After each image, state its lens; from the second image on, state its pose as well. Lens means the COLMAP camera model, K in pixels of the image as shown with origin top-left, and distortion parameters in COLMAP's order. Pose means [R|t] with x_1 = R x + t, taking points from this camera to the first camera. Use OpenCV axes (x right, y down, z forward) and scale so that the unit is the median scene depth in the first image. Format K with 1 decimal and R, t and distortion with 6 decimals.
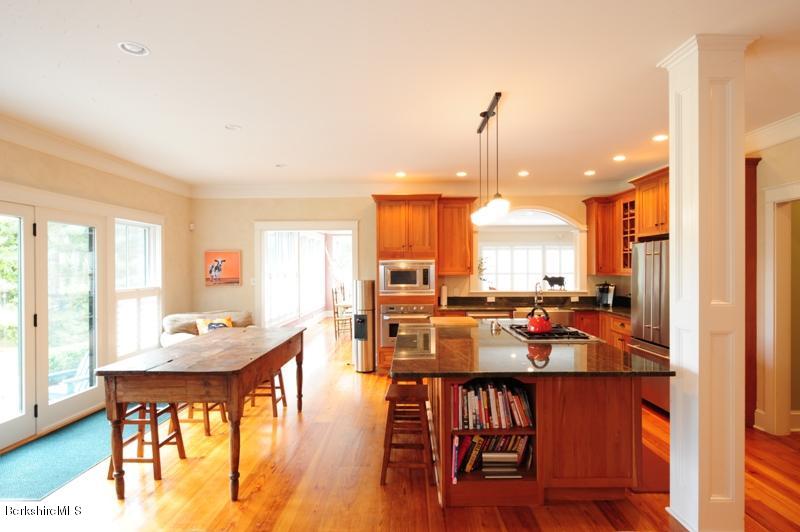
lens RADIAL K [[455.8, 0, 403.3], [0, 455.8, 267.5], [0, 0, 1]] dist [-0.002909, -0.000054]
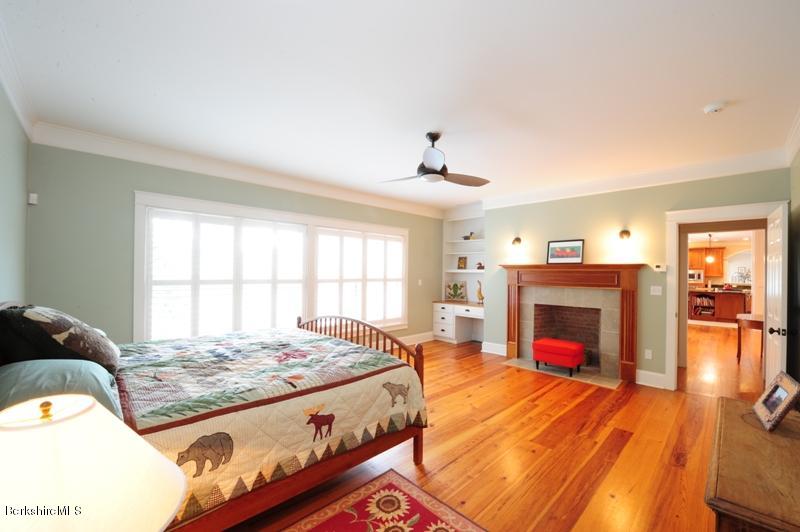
lens RADIAL K [[340.6, 0, 400.3], [0, 340.6, 268.4], [0, 0, 1]] dist [-0.006875, -0.001562]
pose [[0.718057, 0.009206, -0.695924, 0.178620], [-0.017257, 0.999841, -0.004579, 0.012710], [0.695770, 0.015298, 0.718101, -1.817202]]
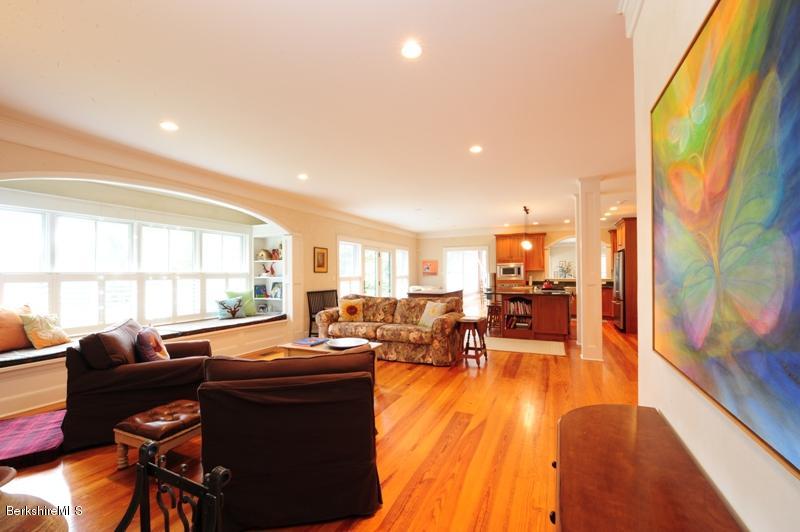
lens RADIAL K [[340.6, 0, 403.9], [0, 340.6, 270.9], [0, 0, 1]] dist [-0.006875, -0.001562]
pose [[0.916049, -0.005891, -0.401024, 0.194924], [0.002614, 0.999959, -0.008719, 0.032584], [0.401059, 0.006939, 0.916026, -0.700269]]
